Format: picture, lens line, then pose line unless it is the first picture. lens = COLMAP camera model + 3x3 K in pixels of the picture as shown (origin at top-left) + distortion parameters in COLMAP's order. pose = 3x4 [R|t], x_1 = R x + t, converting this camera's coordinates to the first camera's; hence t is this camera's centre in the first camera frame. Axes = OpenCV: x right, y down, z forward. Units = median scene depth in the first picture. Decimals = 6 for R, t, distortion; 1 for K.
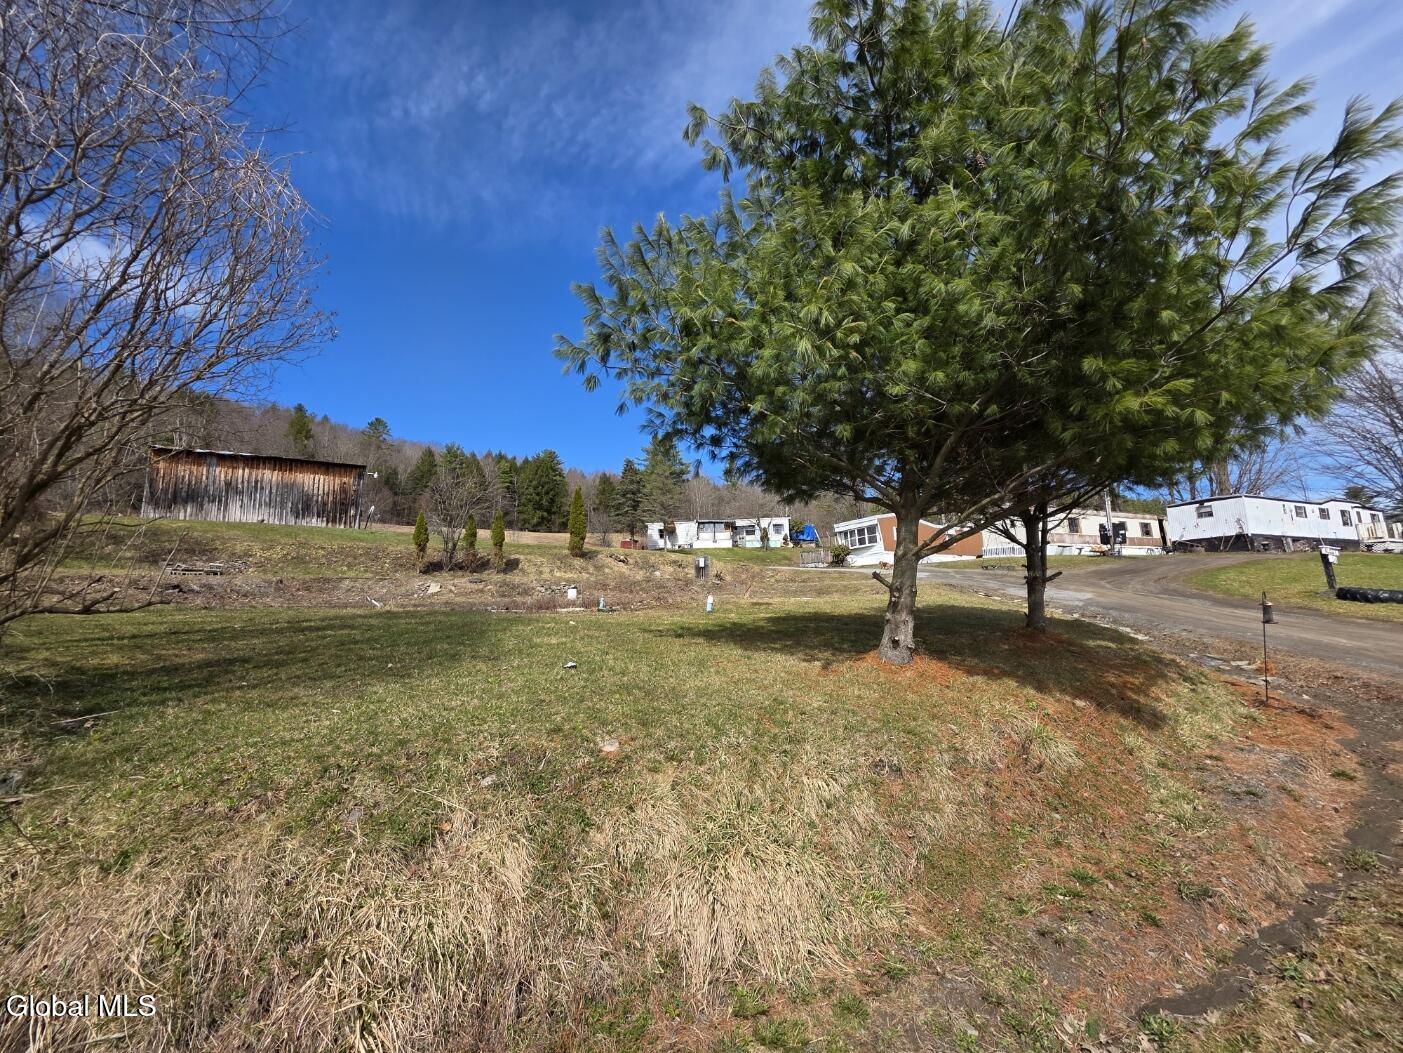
lens RADIAL K [[565.4, 0, 699.4], [0, 565.4, 497.3], [0, 0, 1]] dist [-0.000814, -0.000058]
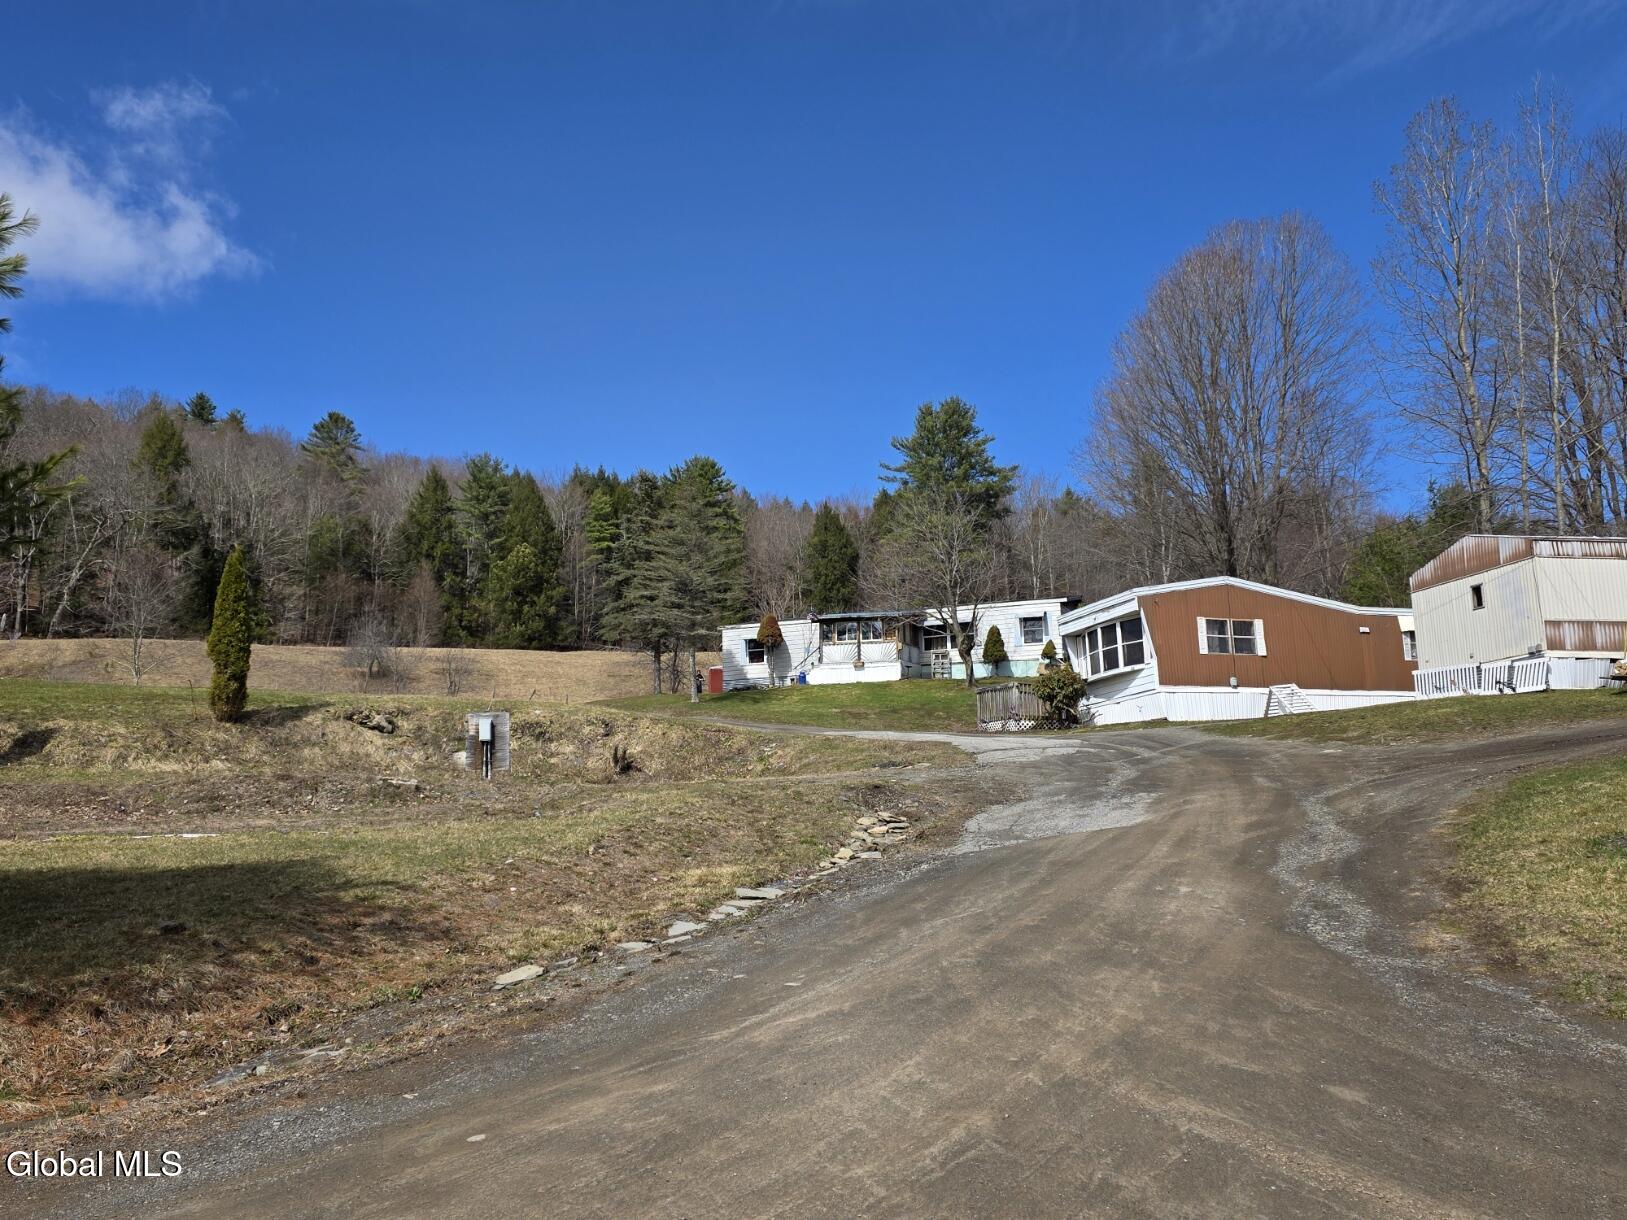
lens RADIAL K [[1373.5, 0, 811.4], [0, 1373.5, 603.2], [0, 0, 1]] dist [0.097708, -0.121069]
pose [[0.963566, -0.039383, -0.264554, 0.332018], [0.047968, 0.998509, 0.026068, 0.008668], [0.263133, -0.037809, 0.964018, 0.089556]]
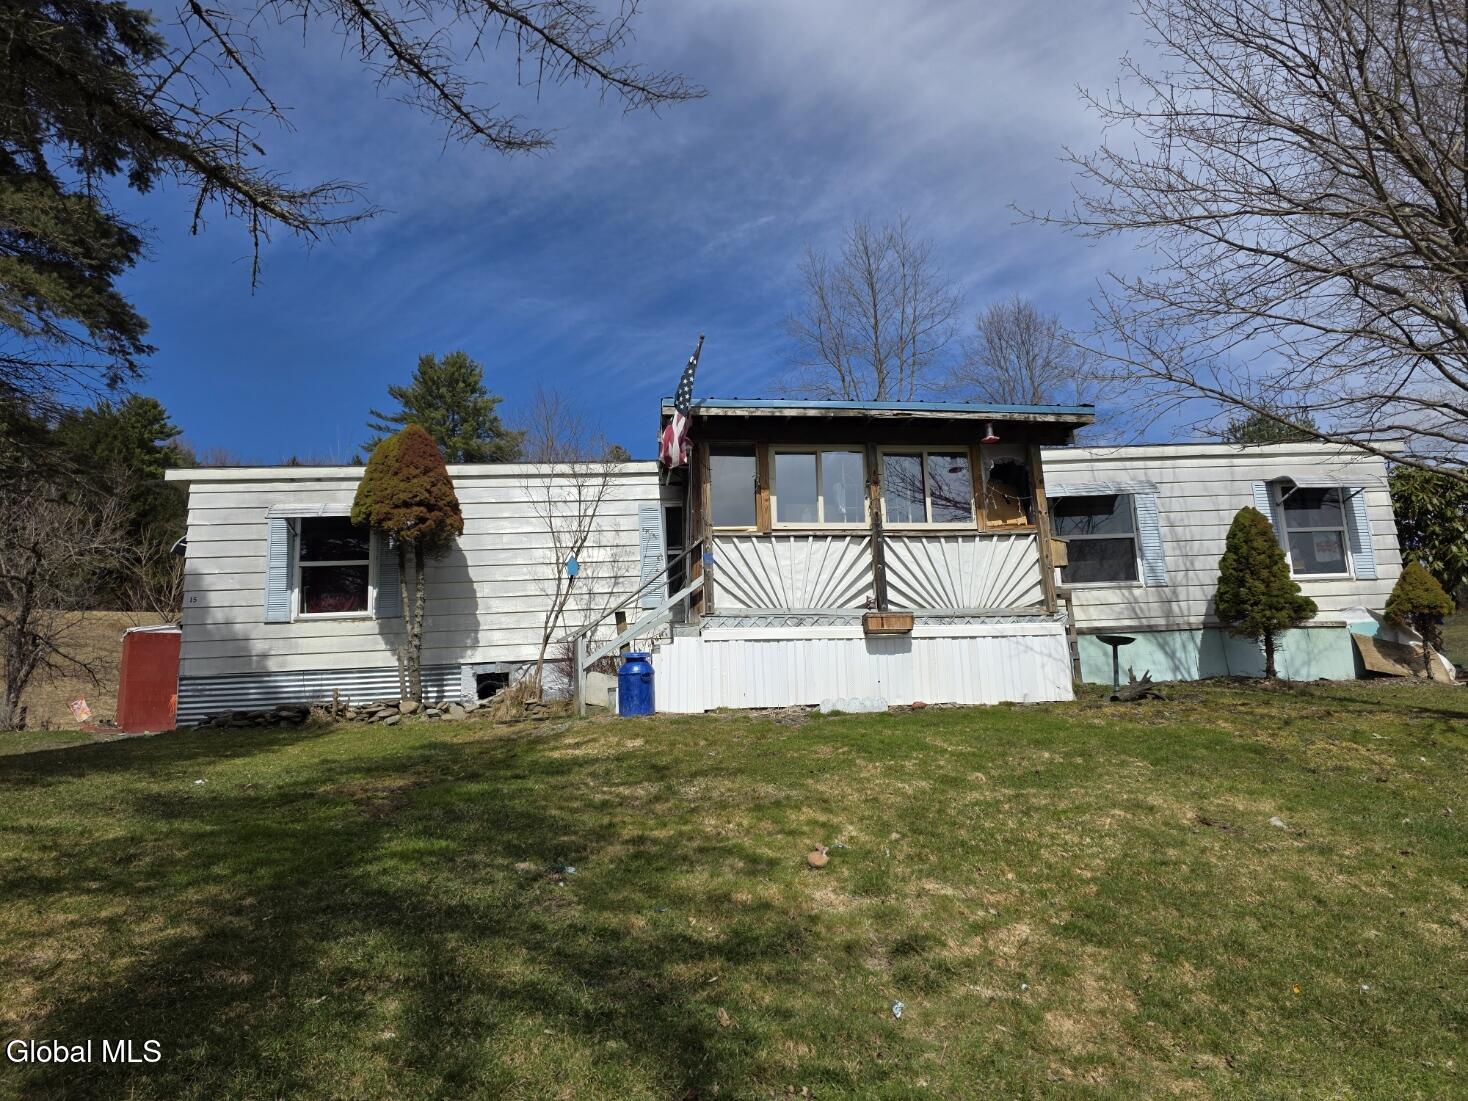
lens RADIAL K [[932.1, 0, 734.0], [0, 932.1, 550.5], [0, 0, 1]] dist [0.051150, -0.043722]
pose [[0.975453, 0.018540, 0.219425, -0.042681], [-0.016335, 0.999796, -0.011857, 0.087789], [-0.219600, 0.007981, 0.975557, 1.142312]]
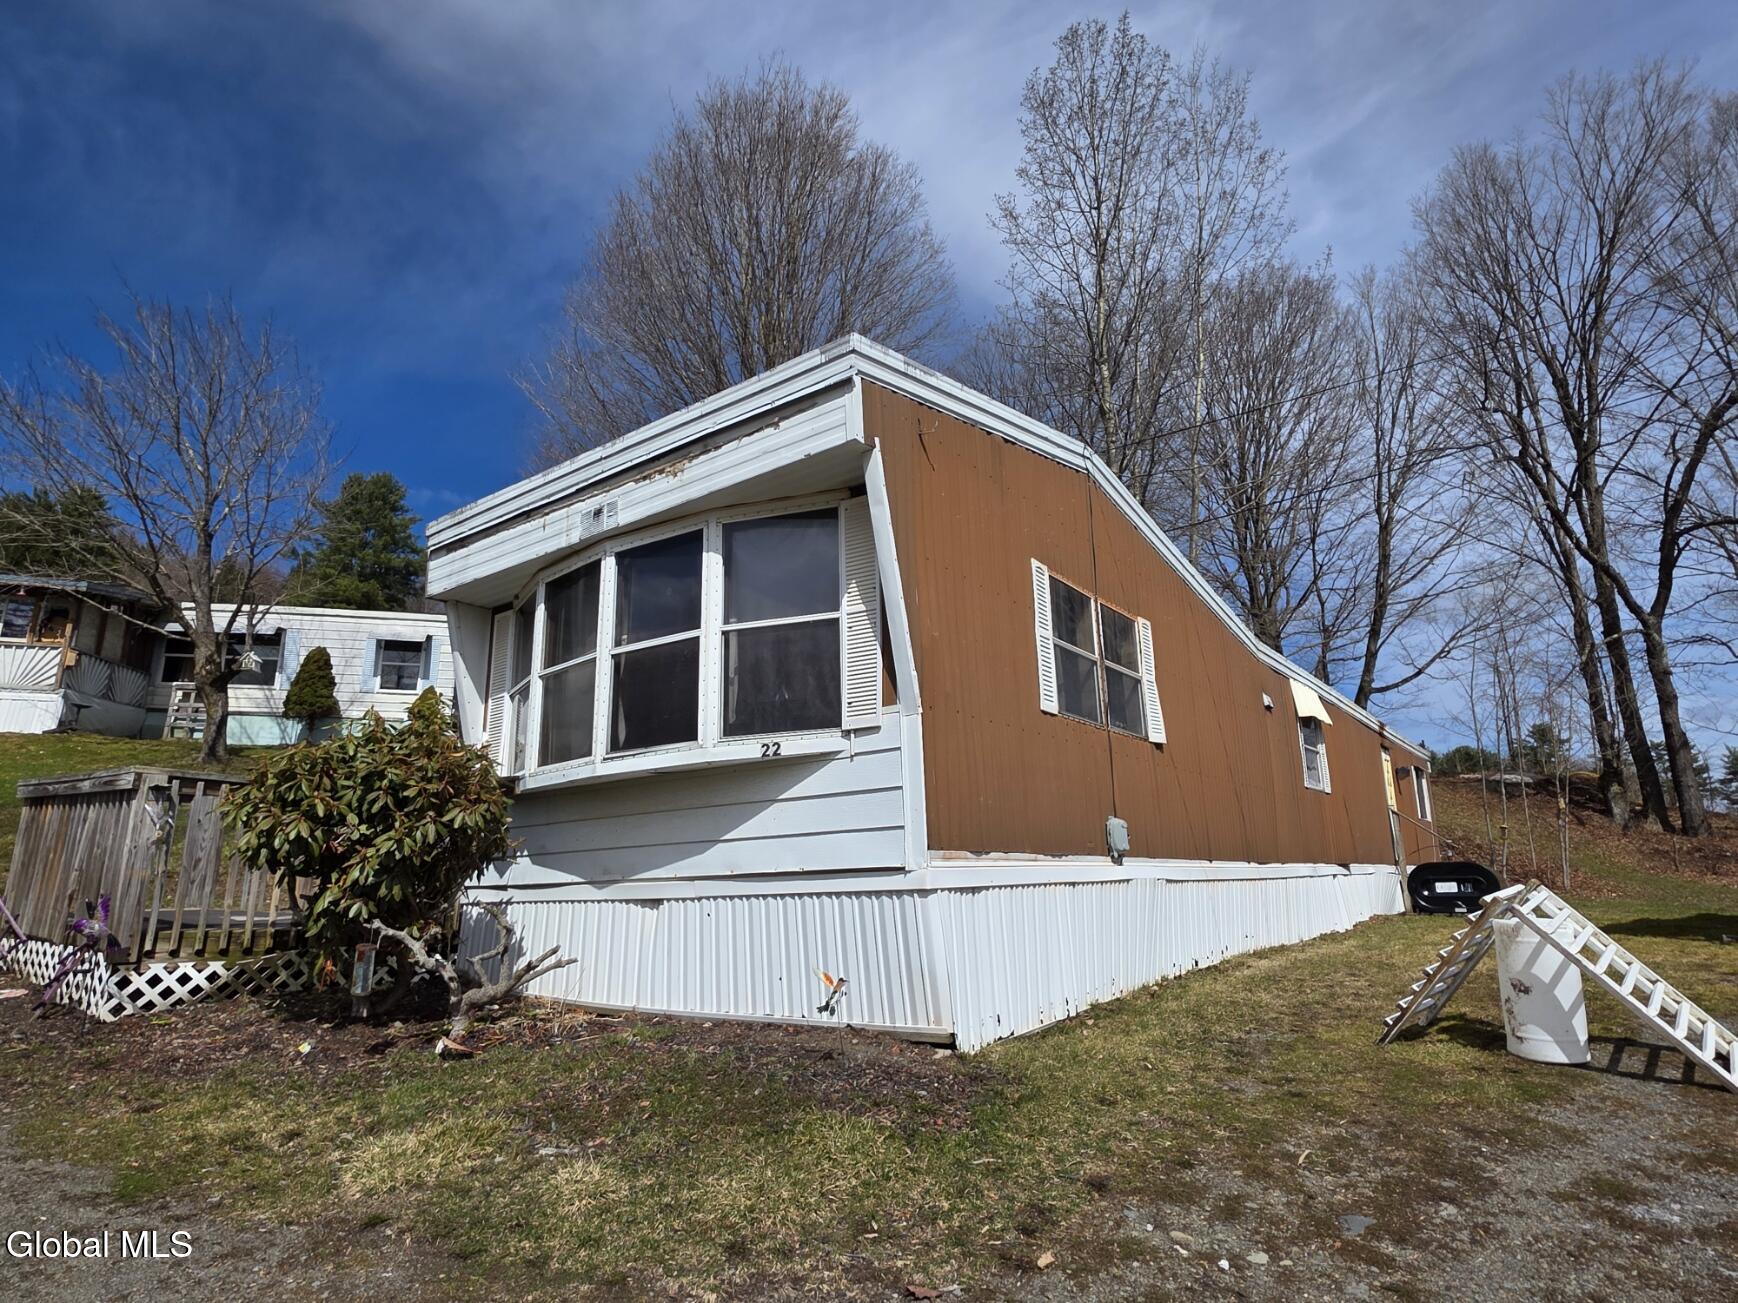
lens RADIAL K [[946.1, 0, 862.9], [0, 946.1, 631.3], [0, 0, 1]] dist [0.005791, 0.000609]
pose [[0.950962, 0.099599, 0.292832, 0.270663], [-0.082510, 0.994117, -0.070173, 0.073960], [-0.298098, 0.042571, 0.953585, 0.852935]]
